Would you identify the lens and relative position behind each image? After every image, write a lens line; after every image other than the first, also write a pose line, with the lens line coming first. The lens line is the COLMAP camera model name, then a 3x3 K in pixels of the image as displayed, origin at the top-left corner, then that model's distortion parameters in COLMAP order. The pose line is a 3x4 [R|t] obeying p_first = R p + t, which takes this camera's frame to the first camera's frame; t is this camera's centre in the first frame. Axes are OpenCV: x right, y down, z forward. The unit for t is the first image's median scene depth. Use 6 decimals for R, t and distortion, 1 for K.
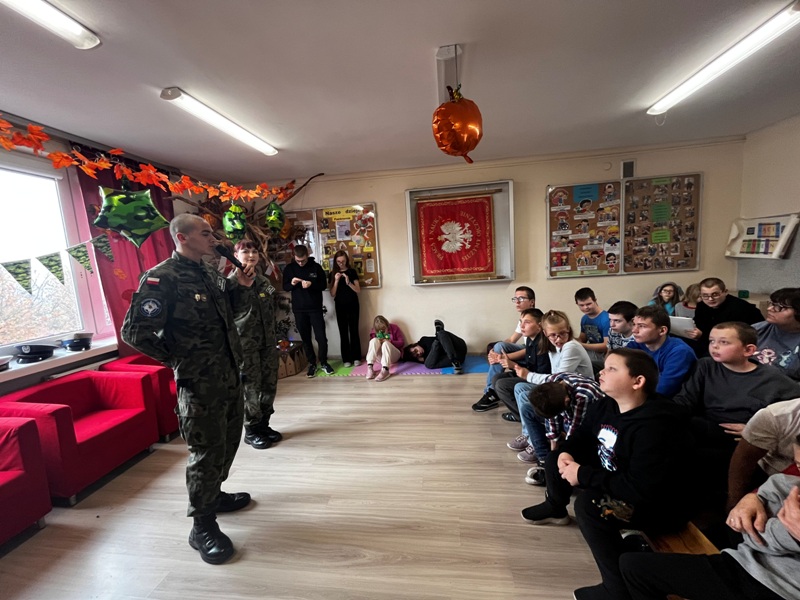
lens RADIAL K [[323.7, 0, 400.0], [0, 323.7, 300.0], [0, 0, 1]] dist [0.000261, -0.000868]
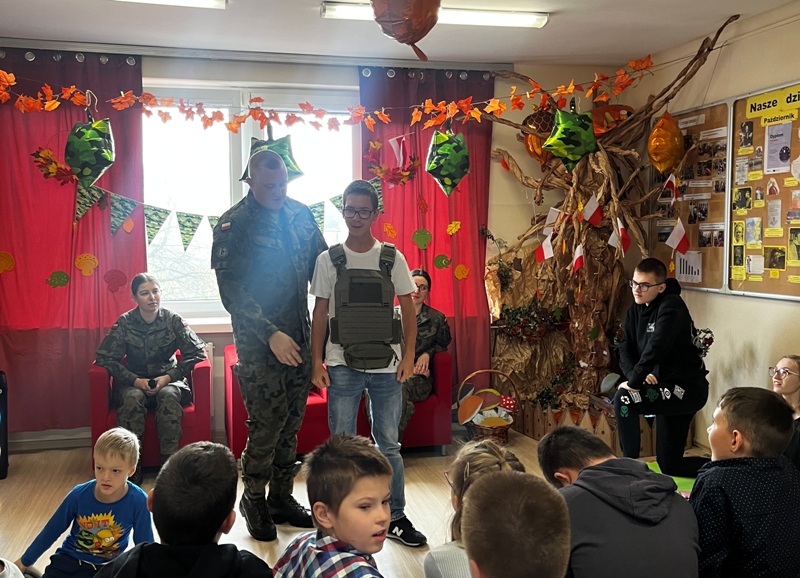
lens RADIAL K [[801.5, 0, 387.6], [0, 801.5, 288.8], [0, 0, 1]] dist [0.022946, -0.001568]
pose [[0.352882, 0.123690, -0.927456, 0.703307], [-0.130755, 0.988016, 0.082017, -0.077563], [0.926487, 0.092327, 0.364826, 0.264870]]
